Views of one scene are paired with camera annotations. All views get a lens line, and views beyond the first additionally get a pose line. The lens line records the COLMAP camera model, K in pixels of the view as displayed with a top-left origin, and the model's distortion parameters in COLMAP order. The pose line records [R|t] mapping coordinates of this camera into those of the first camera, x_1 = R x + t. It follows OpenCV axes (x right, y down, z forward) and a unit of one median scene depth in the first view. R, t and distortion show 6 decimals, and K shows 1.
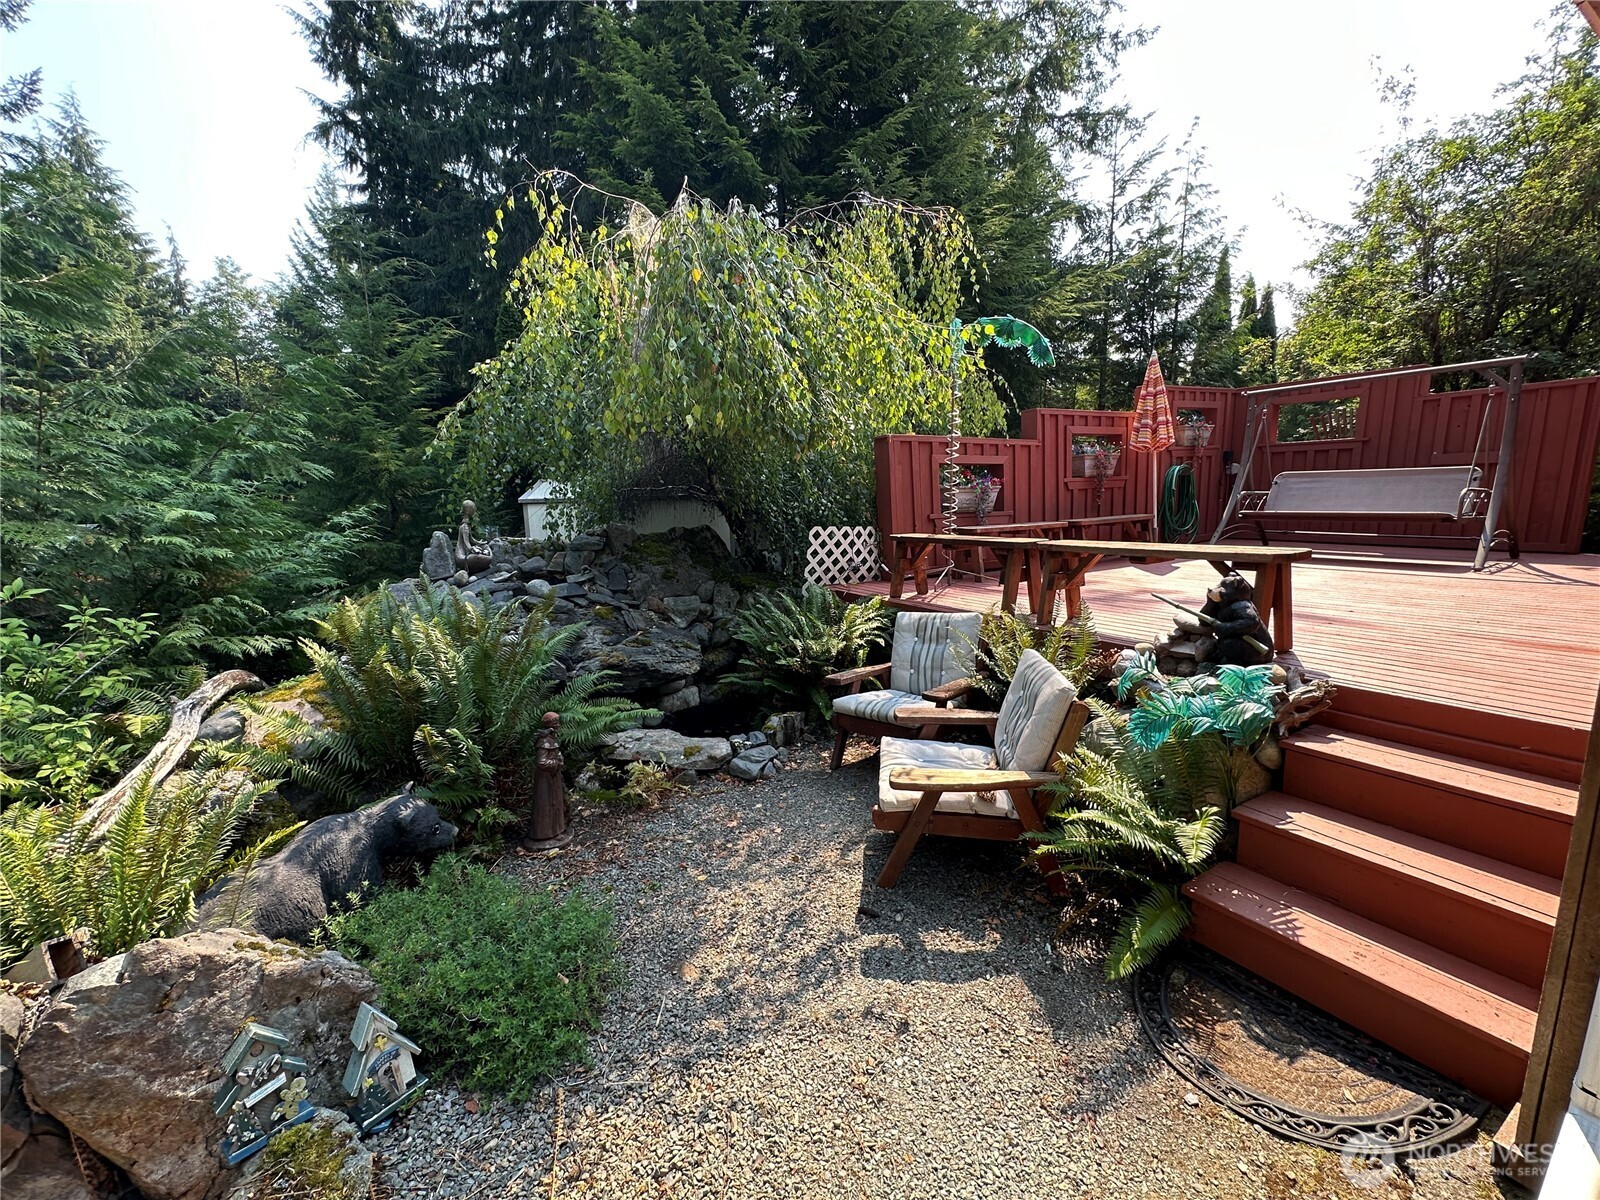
lens RADIAL K [[638.6, 0, 794.6], [0, 638.6, 595.3], [0, 0, 1]] dist [-0.029817, 0.005450]
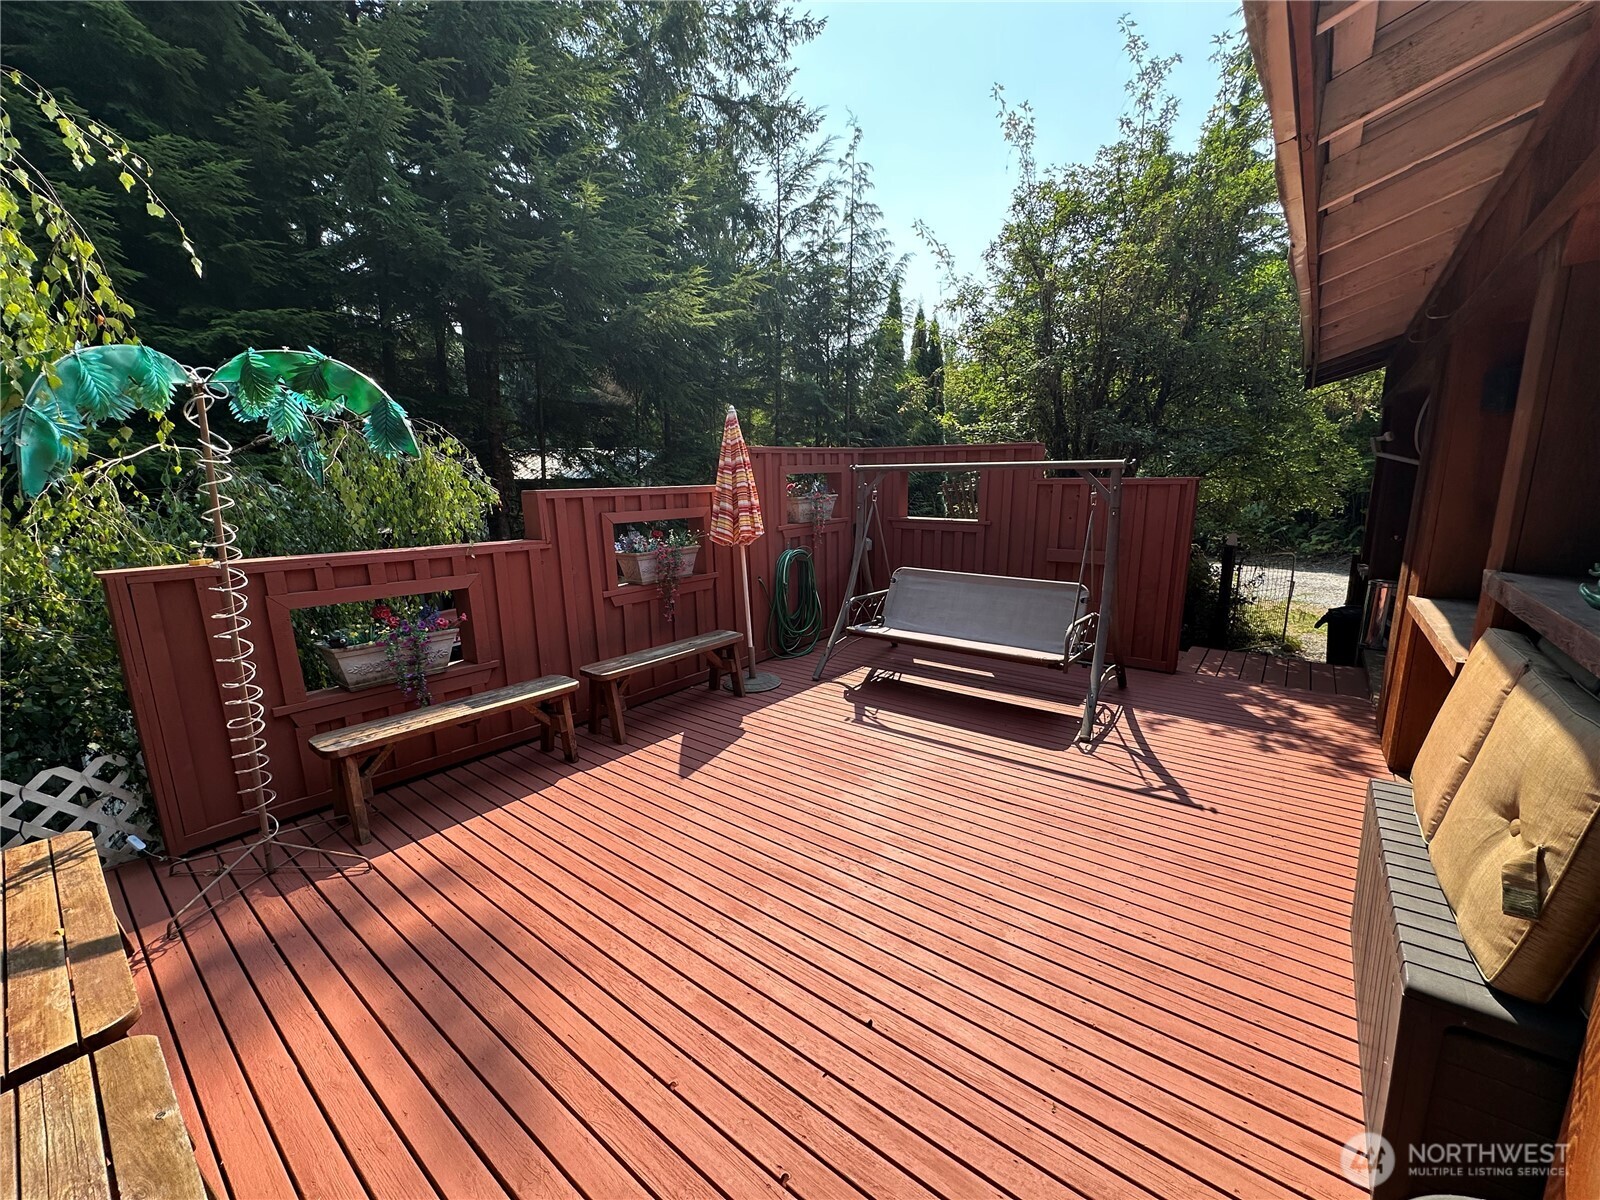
lens RADIAL K [[666.5, 0, 800.0], [0, 666.5, 600.0], [0, 0, 1]] dist [-0.000241, 0.000369]
pose [[0.920118, -0.041738, 0.389410, 0.142958], [0.041672, 0.999094, 0.008621, -0.072569], [-0.389417, 0.008295, 0.921024, 0.116977]]
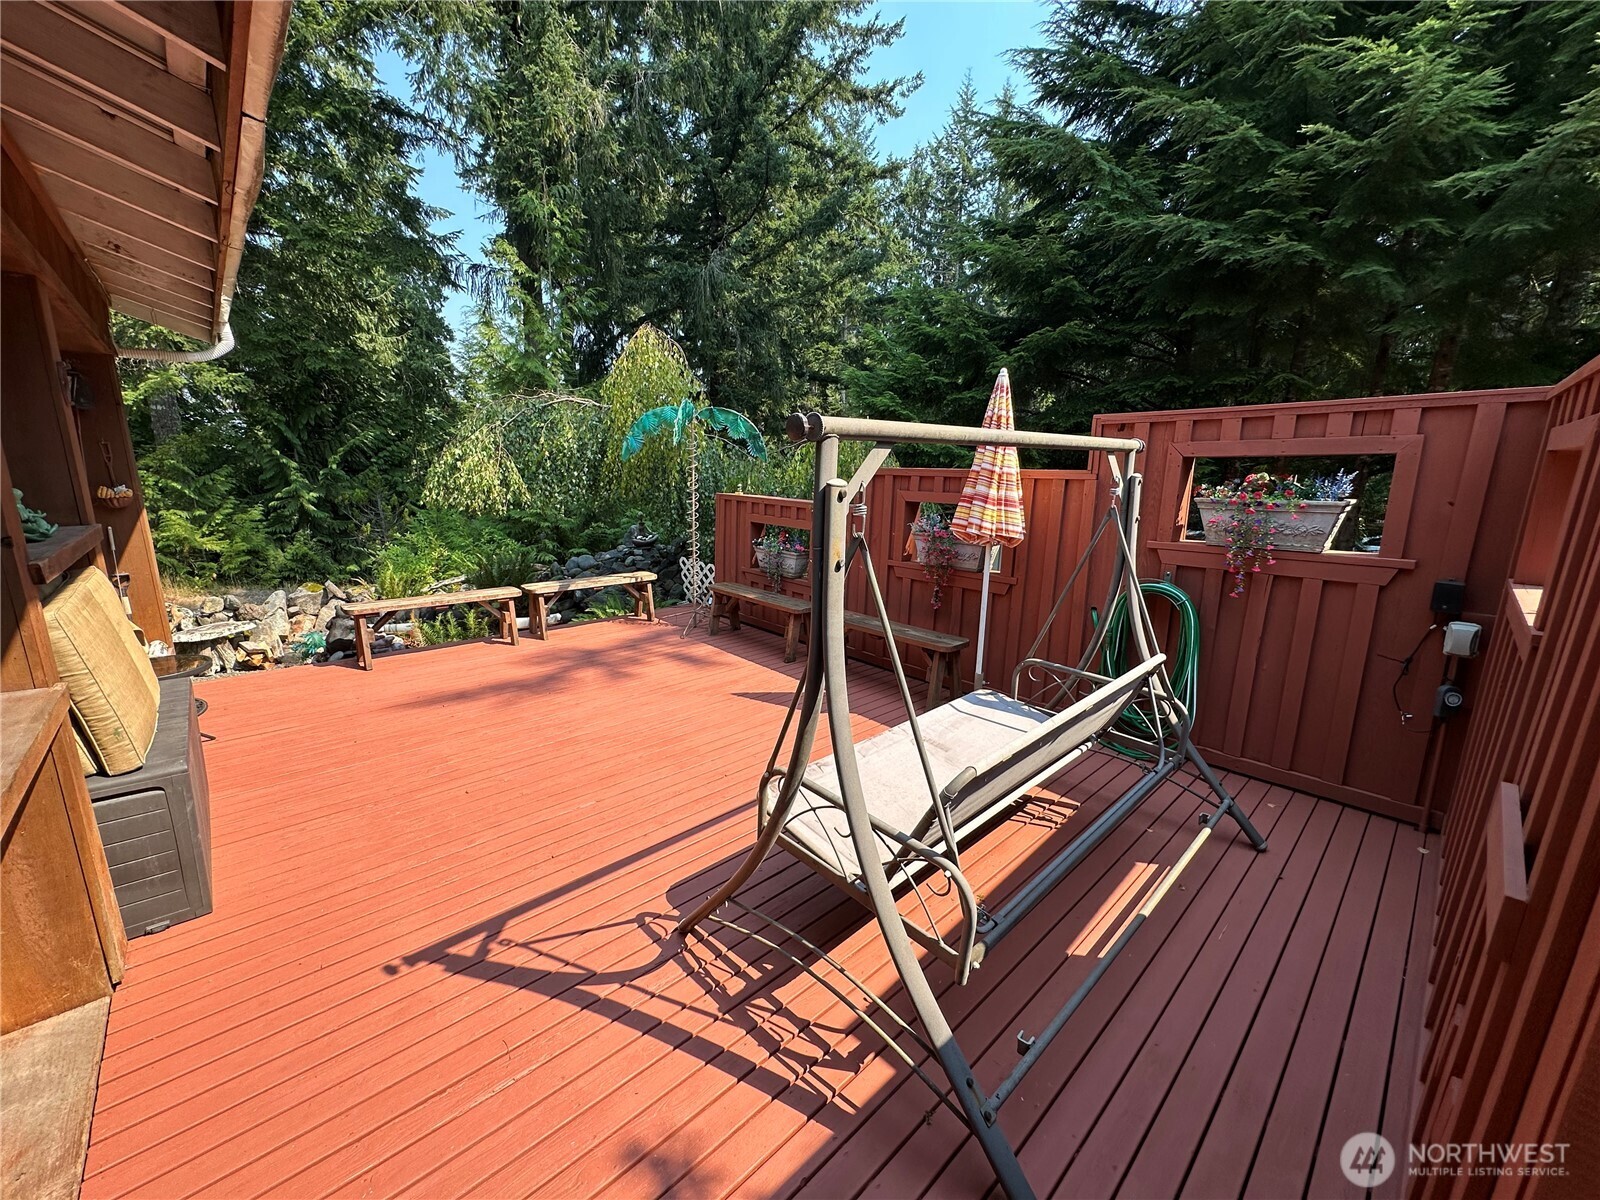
lens RADIAL K [[640.1, 0, 799.4], [0, 640.1, 599.3], [0, 0, 1]] dist [-0.003500, 0.000599]
pose [[0.271418, 0.260159, -0.926633, 0.460540], [-0.192764, 0.957961, 0.212492, -0.116493], [0.942960, 0.120948, 0.310157, 0.285859]]
